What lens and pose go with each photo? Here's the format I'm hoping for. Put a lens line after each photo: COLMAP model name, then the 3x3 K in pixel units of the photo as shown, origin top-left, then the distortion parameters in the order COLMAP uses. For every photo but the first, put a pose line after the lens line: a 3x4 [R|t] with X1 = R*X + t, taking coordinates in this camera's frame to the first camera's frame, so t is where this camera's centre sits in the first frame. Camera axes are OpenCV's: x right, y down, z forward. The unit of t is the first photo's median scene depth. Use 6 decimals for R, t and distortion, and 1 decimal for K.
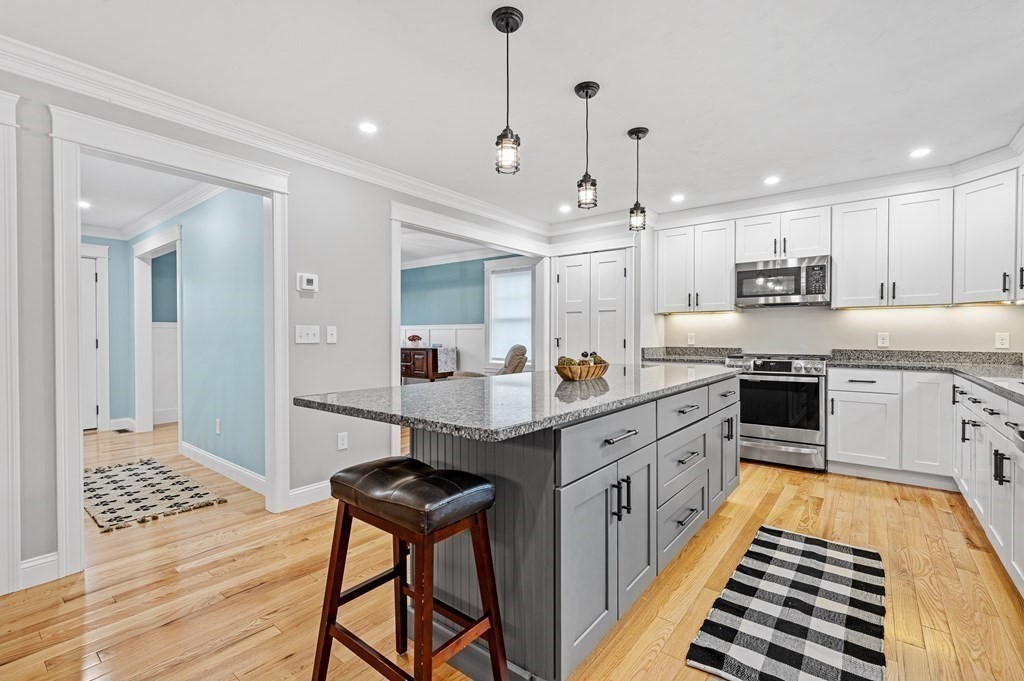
lens RADIAL K [[454.7, 0, 518.0], [0, 454.7, 339.6], [0, 0, 1]] dist [-0.000631, -0.000068]
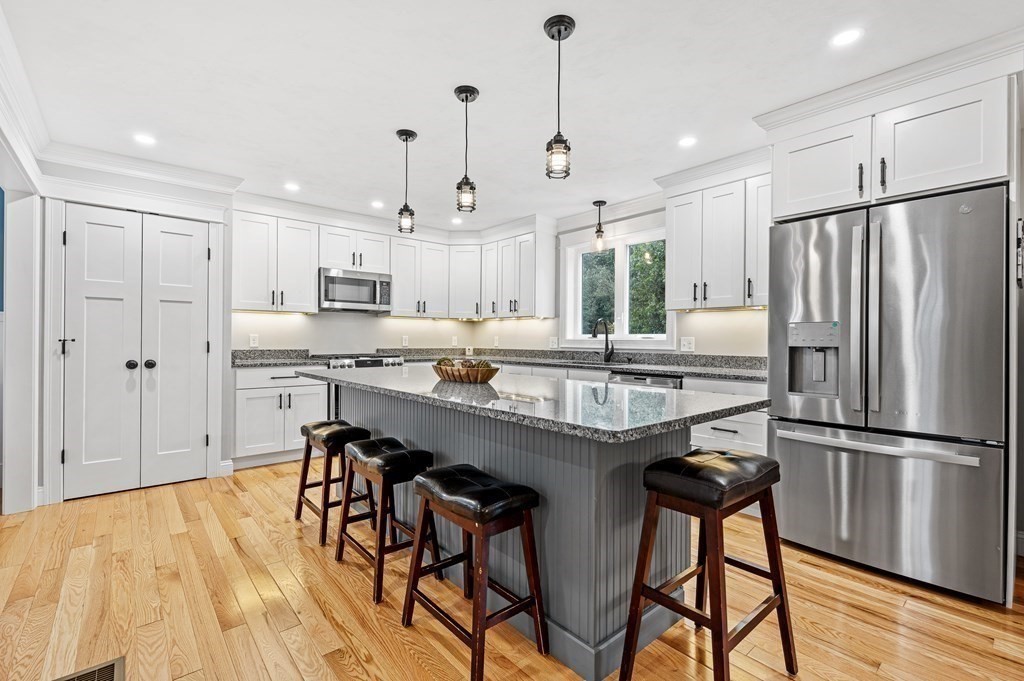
lens RADIAL K [[454.7, 0, 518.0], [0, 454.7, 339.6], [0, 0, 1]] dist [-0.000631, -0.000068]
pose [[0.190418, 0.001078, 0.981703, -0.462279], [0.001589, 0.999998, -0.001406, -0.001480], [-0.981702, 0.001827, 0.190416, 0.381305]]
